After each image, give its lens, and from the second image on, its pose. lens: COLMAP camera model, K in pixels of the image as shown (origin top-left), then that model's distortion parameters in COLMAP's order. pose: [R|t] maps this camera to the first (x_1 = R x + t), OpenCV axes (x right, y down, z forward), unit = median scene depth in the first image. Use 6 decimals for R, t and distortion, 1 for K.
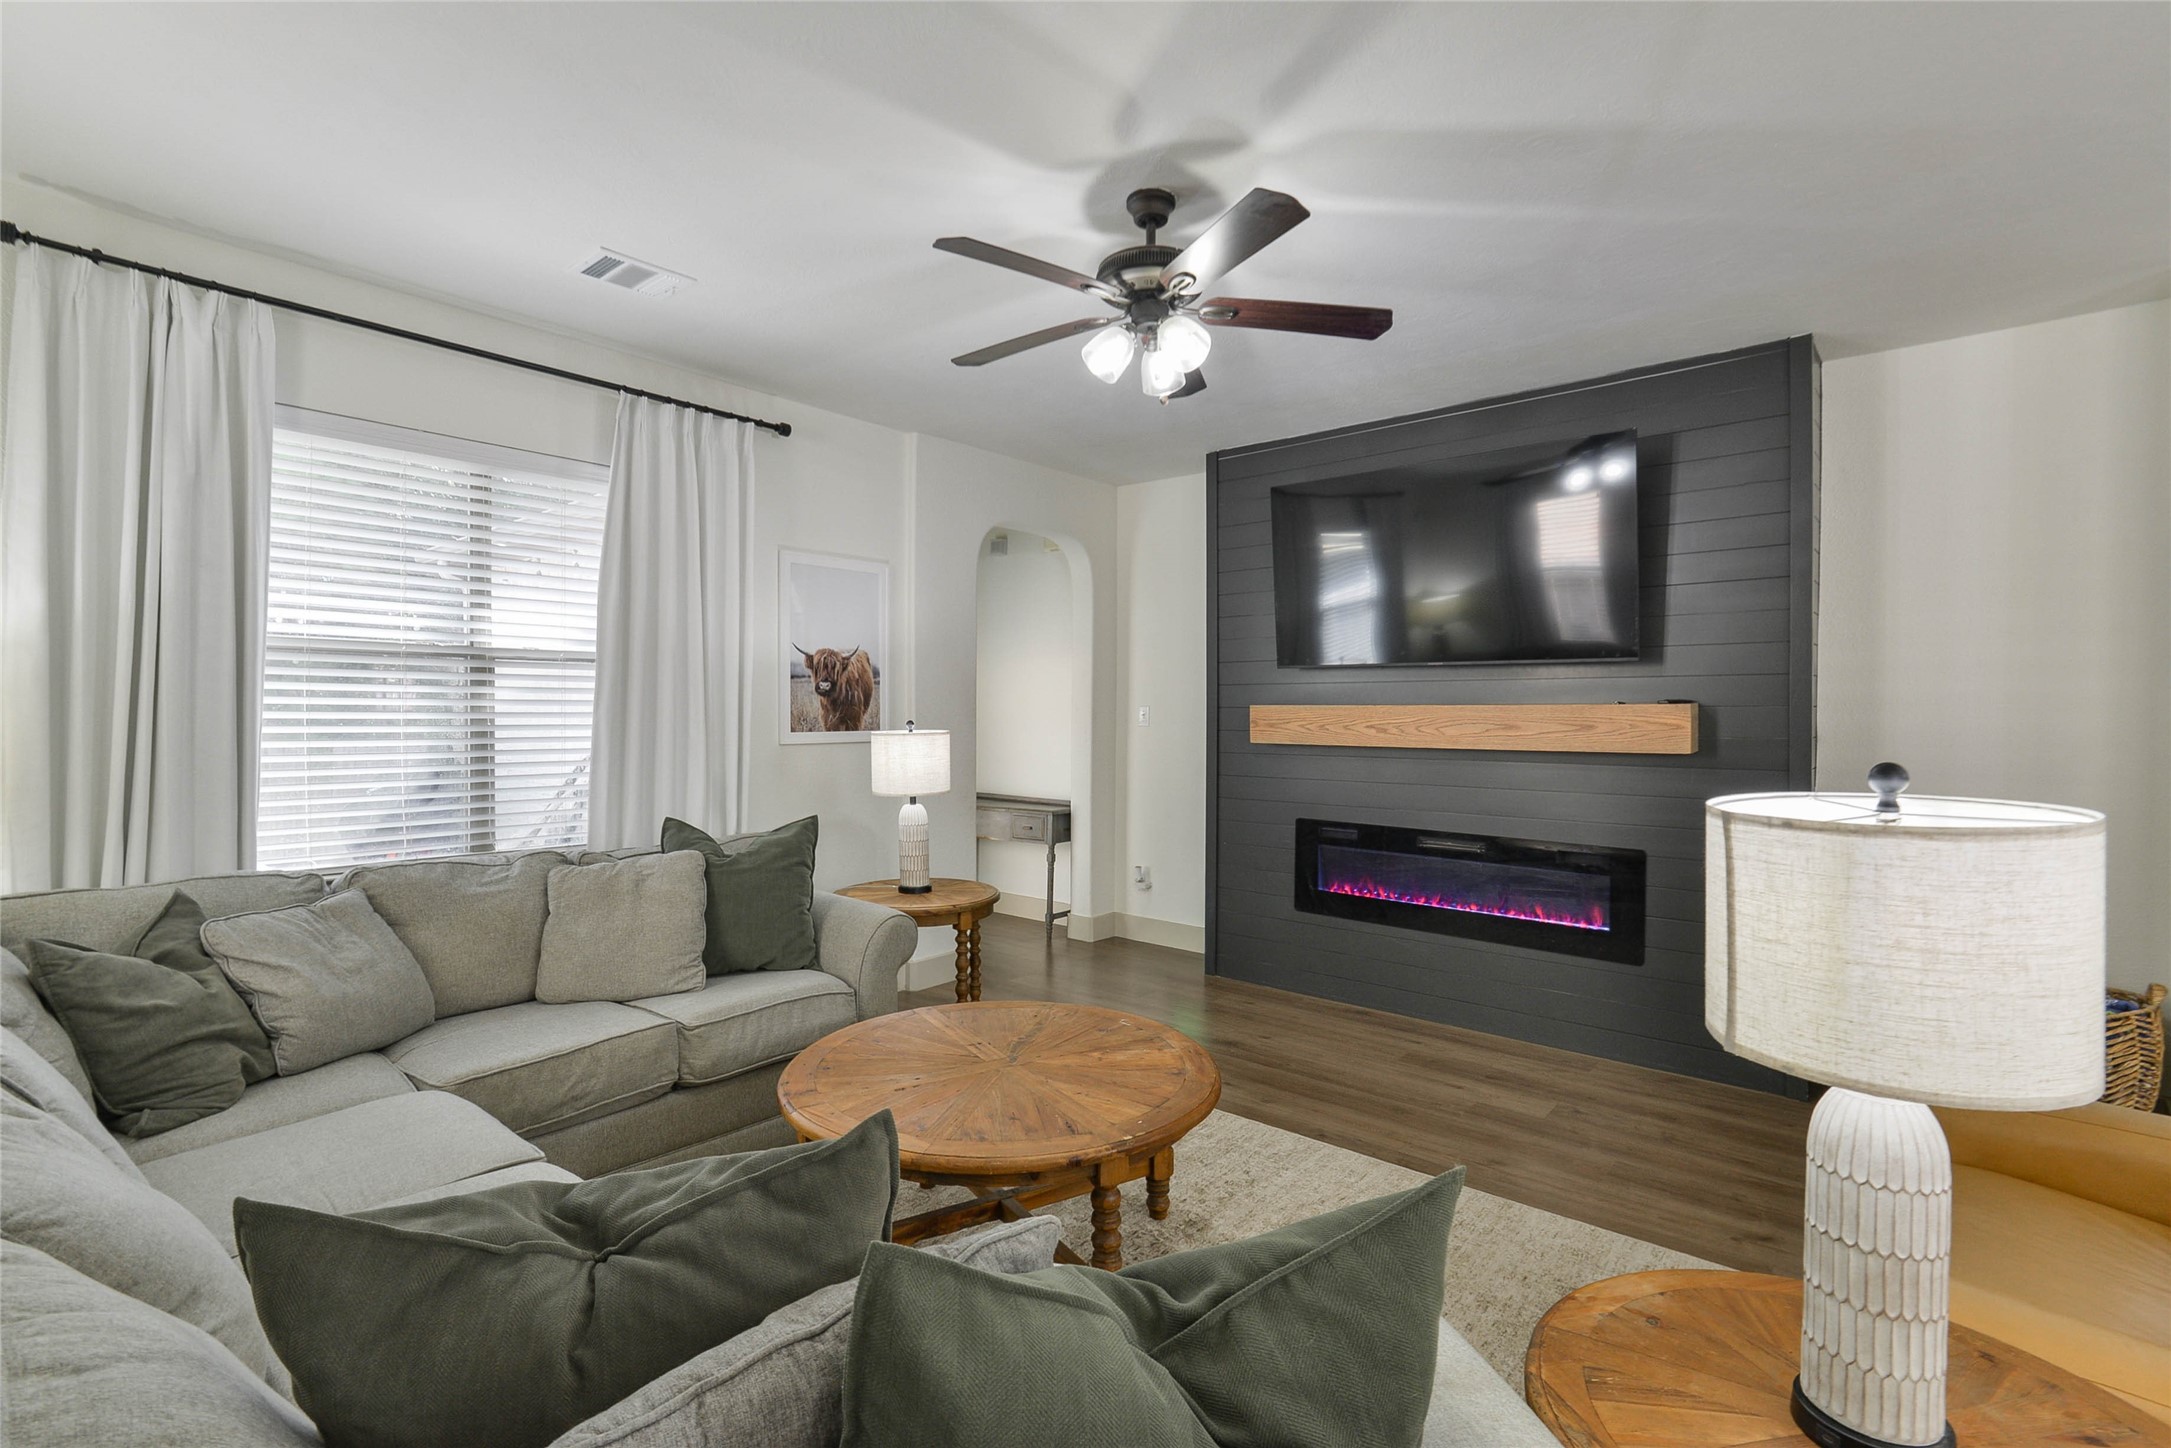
lens RADIAL K [[999.8, 0, 1075.8], [0, 999.8, 722.8], [0, 0, 1]] dist [-0.005685, -0.003874]
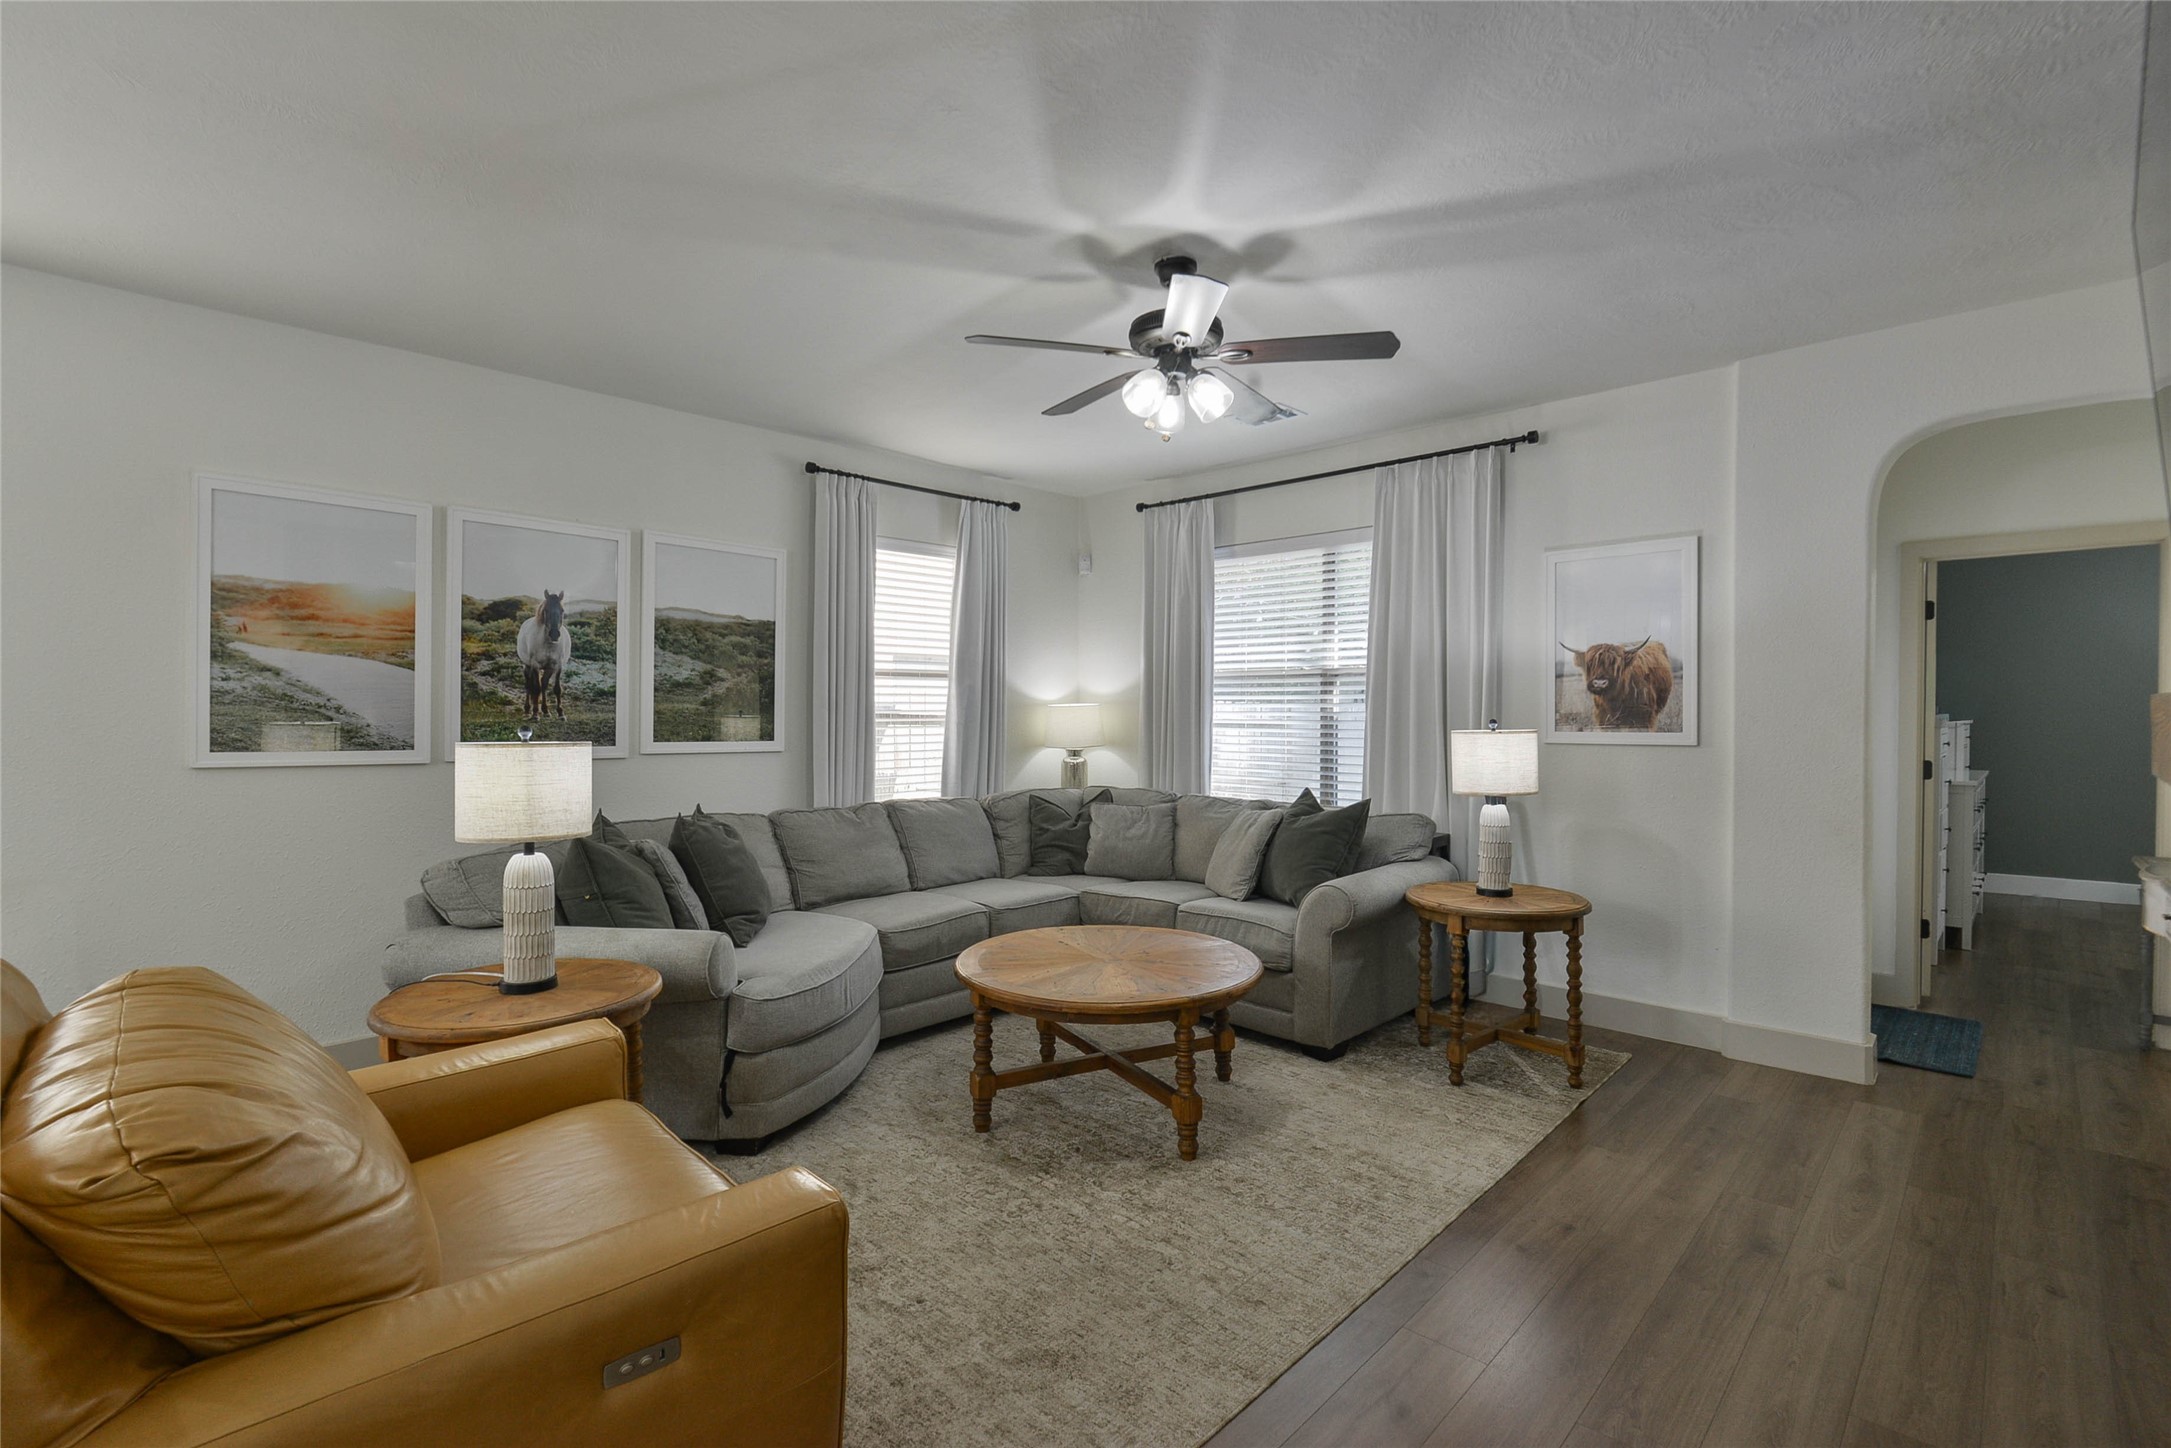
lens RADIAL K [[999.8, 0, 1067.1], [0, 999.8, 716.9], [0, 0, 1]] dist [-0.005685, -0.003874]
pose [[-0.070427, 0.001177, -0.997516, 0.835948], [-0.014053, 0.999899, 0.002172, -0.000385], [0.997418, 0.014171, -0.070403, 0.648616]]
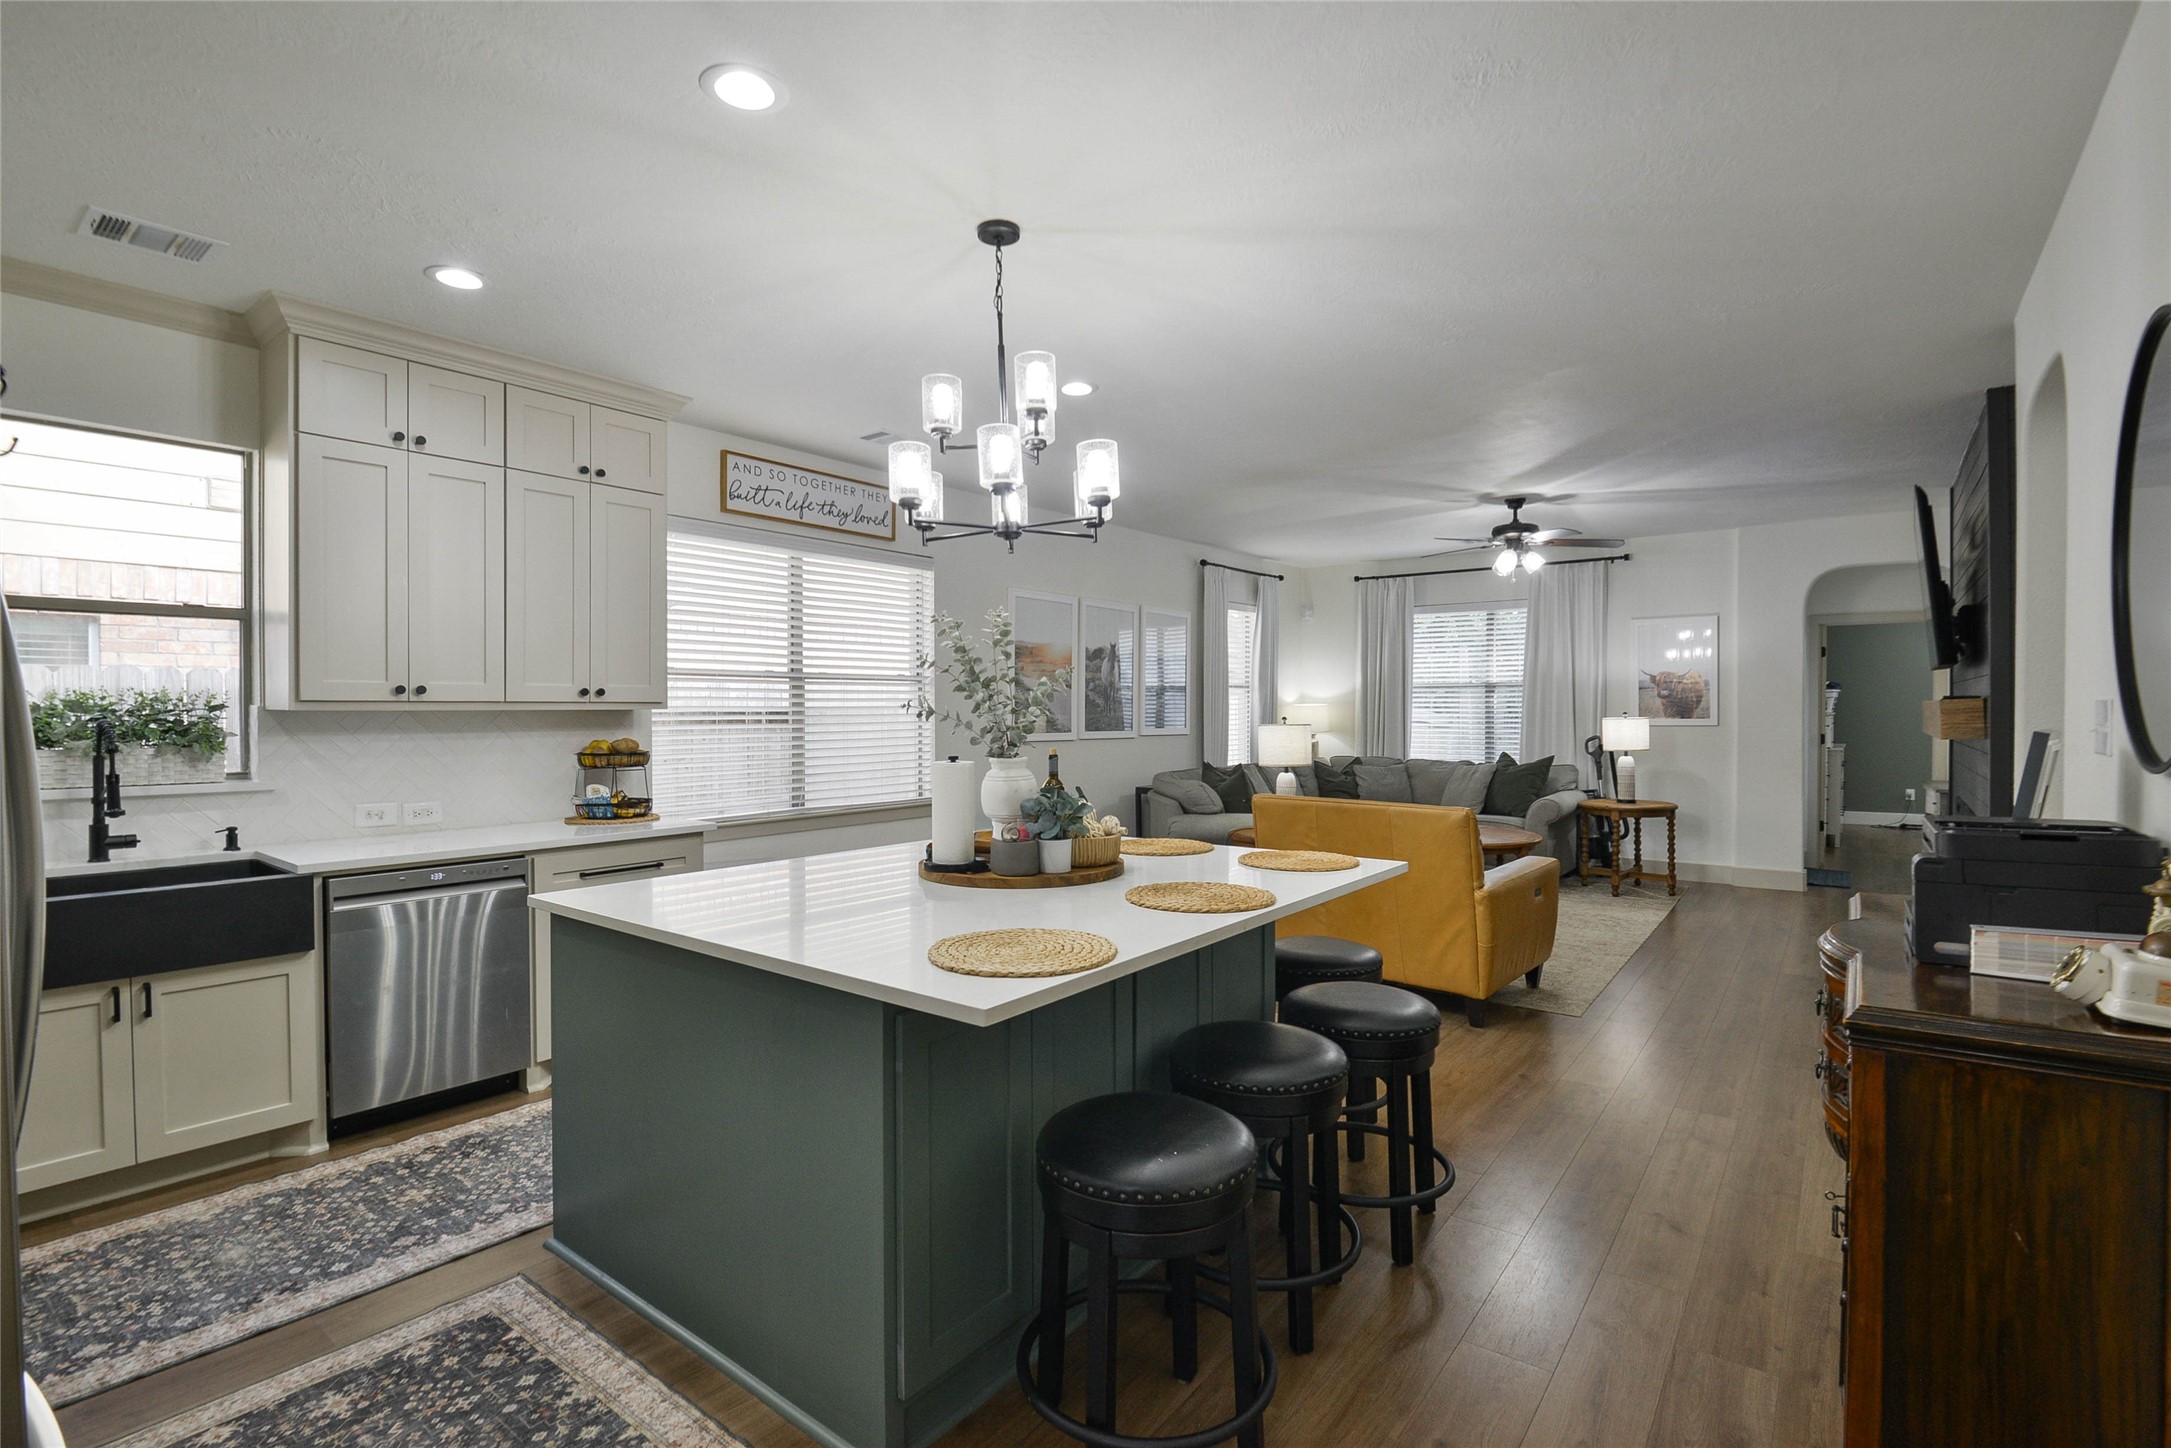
lens RADIAL K [[999.8, 0, 1090.8], [0, 999.8, 714.5], [0, 0, 1]] dist [-0.005685, -0.003874]
pose [[0.046261, 0.001638, -0.998928, 1.671339], [-0.007541, 0.999971, 0.001291, 0.008201], [0.998901, 0.007473, 0.046272, -0.099897]]
